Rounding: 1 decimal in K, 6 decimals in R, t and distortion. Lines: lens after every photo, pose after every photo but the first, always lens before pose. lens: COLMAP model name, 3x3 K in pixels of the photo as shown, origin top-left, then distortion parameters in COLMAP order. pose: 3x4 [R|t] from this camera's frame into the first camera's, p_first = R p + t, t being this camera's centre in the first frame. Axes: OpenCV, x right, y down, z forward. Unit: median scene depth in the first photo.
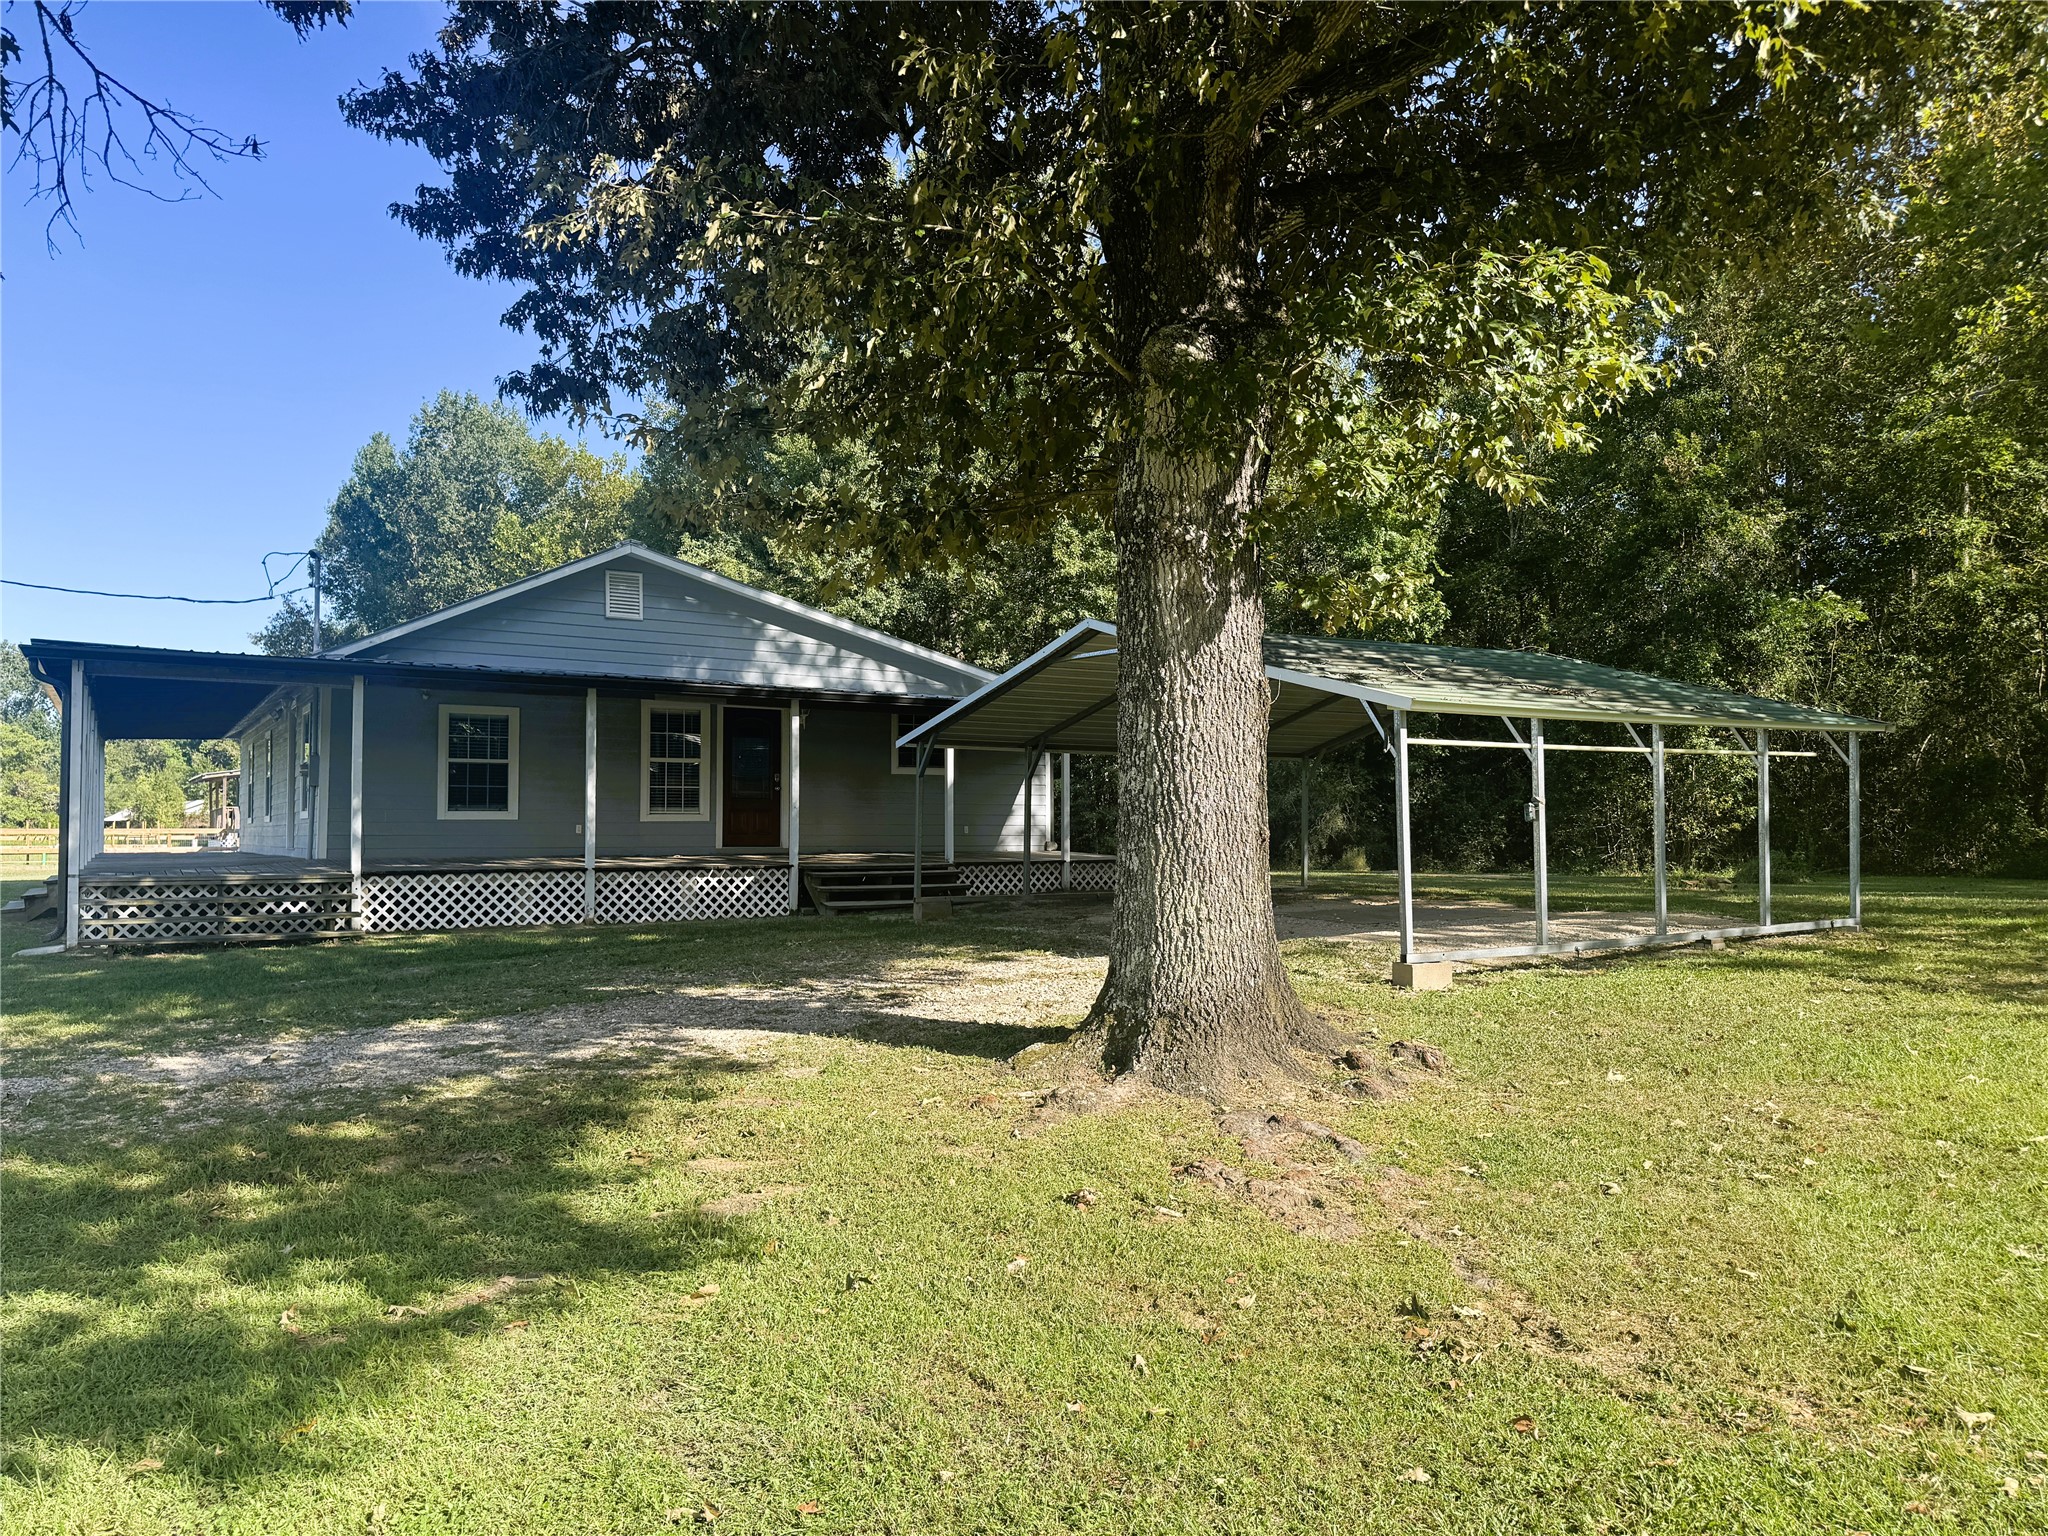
lens RADIAL K [[1459.7, 0, 1024.0], [0, 1459.7, 768.0], [0, 0, 1]] dist [0.157904, -0.220649]
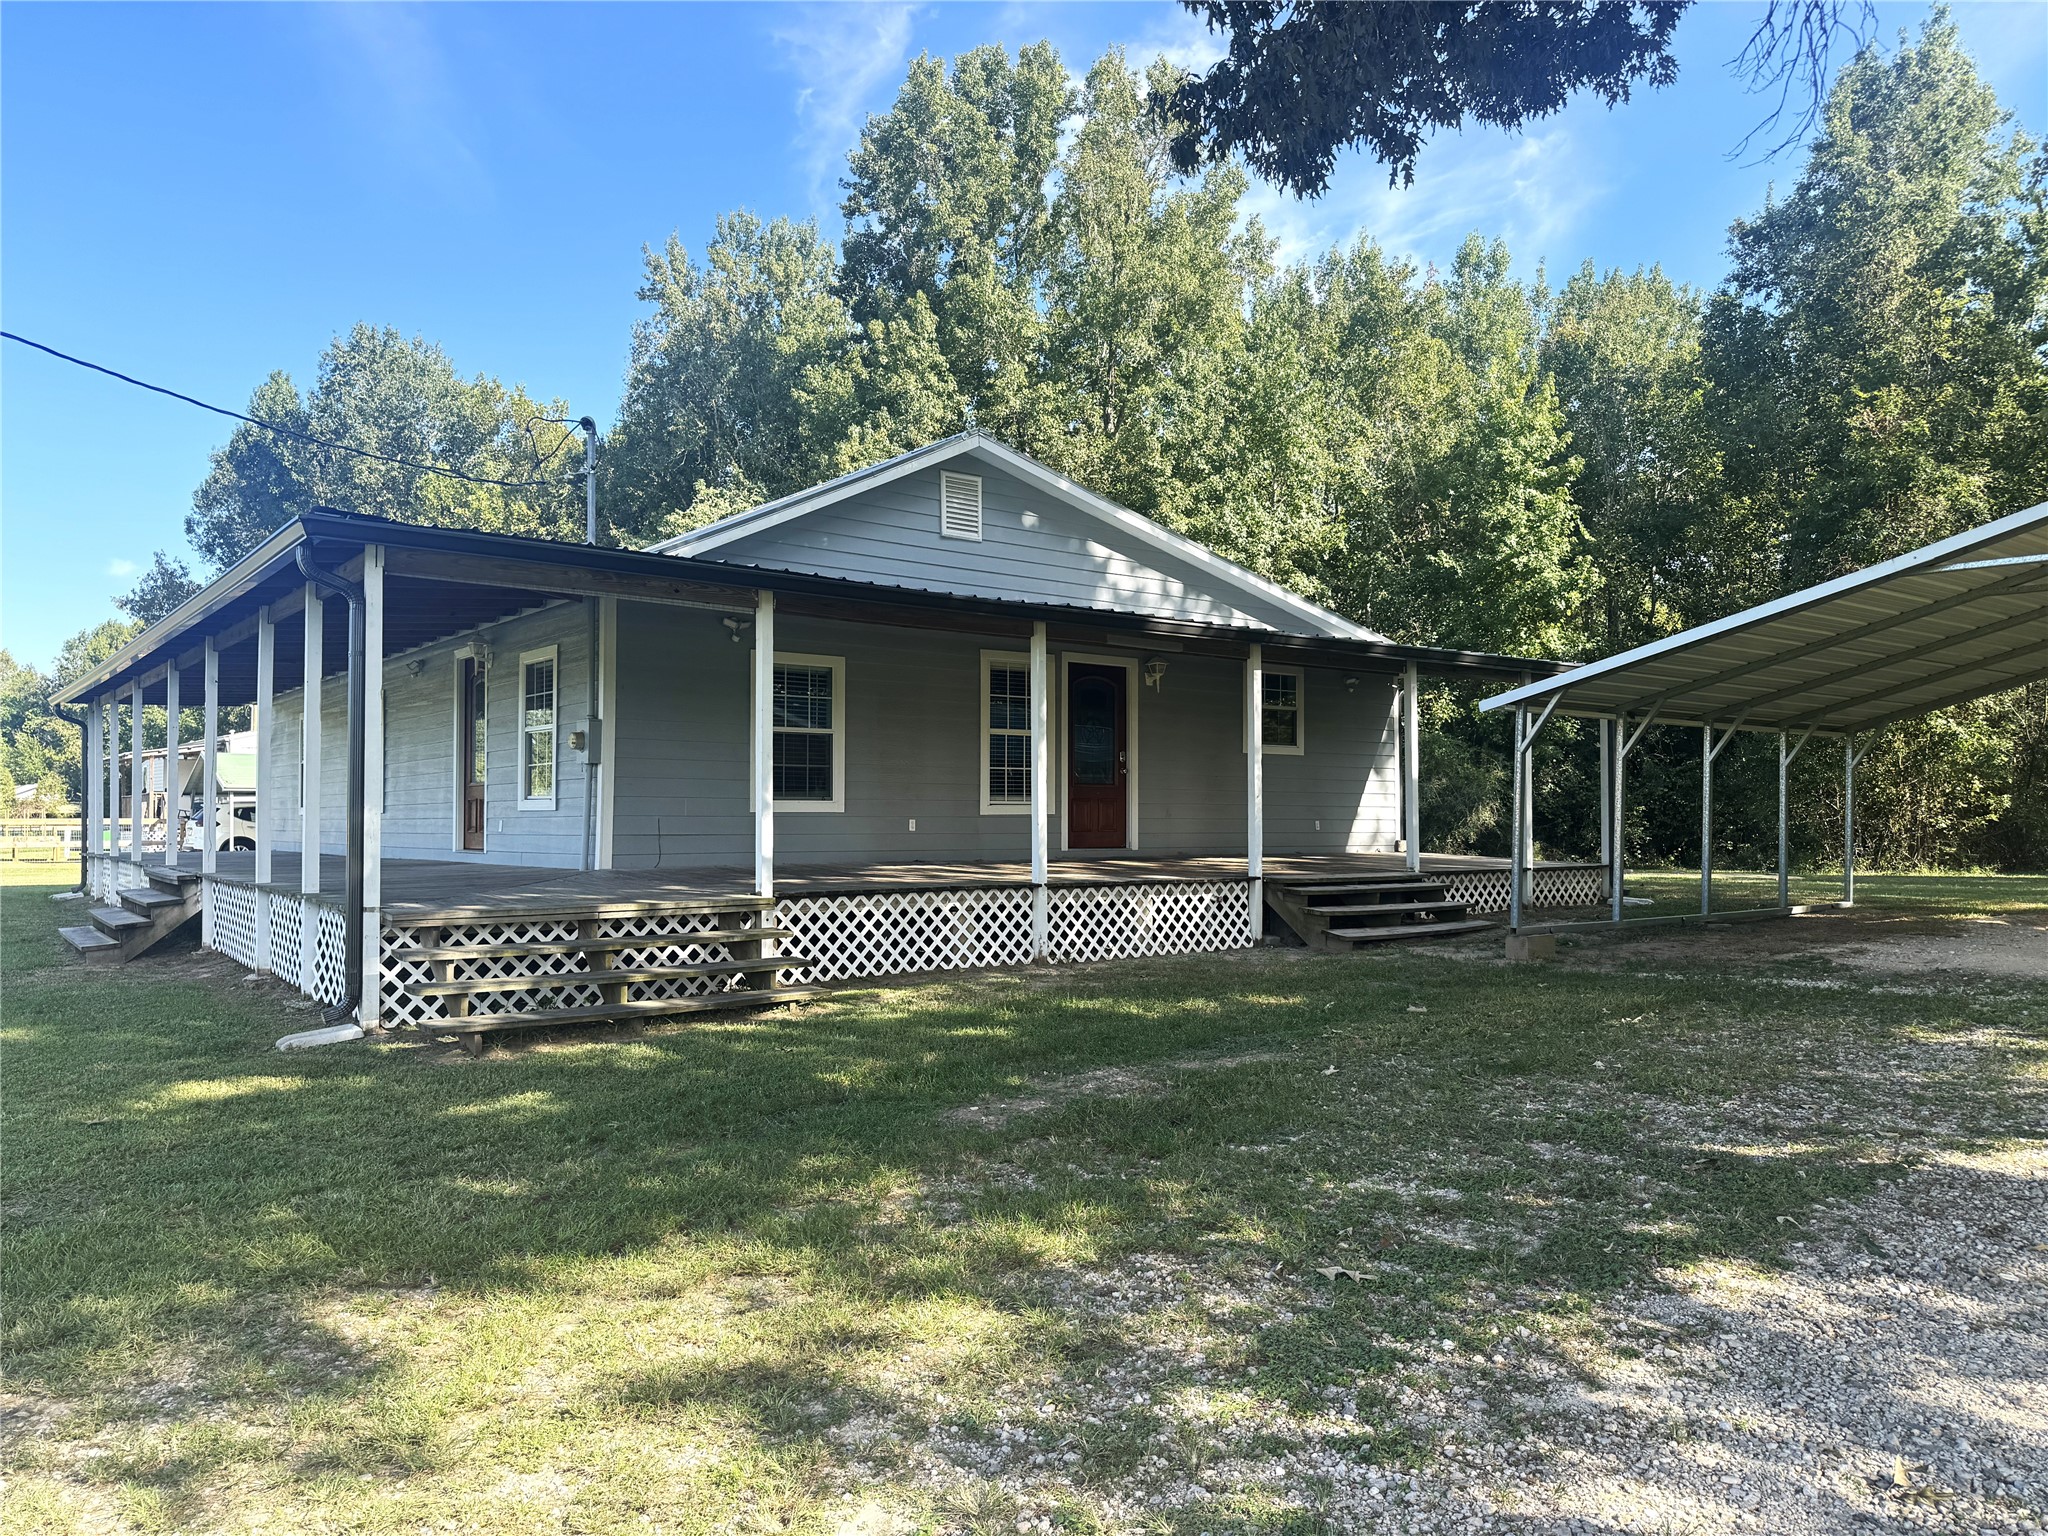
lens RADIAL K [[1459.7, 0, 1024.0], [0, 1459.7, 768.0], [0, 0, 1]] dist [0.157904, -0.220649]
pose [[0.994945, 0.003746, 0.100353, -0.316016], [-0.004632, 0.999952, 0.008596, 0.006643], [-0.100316, -0.009017, 0.994915, 0.273873]]
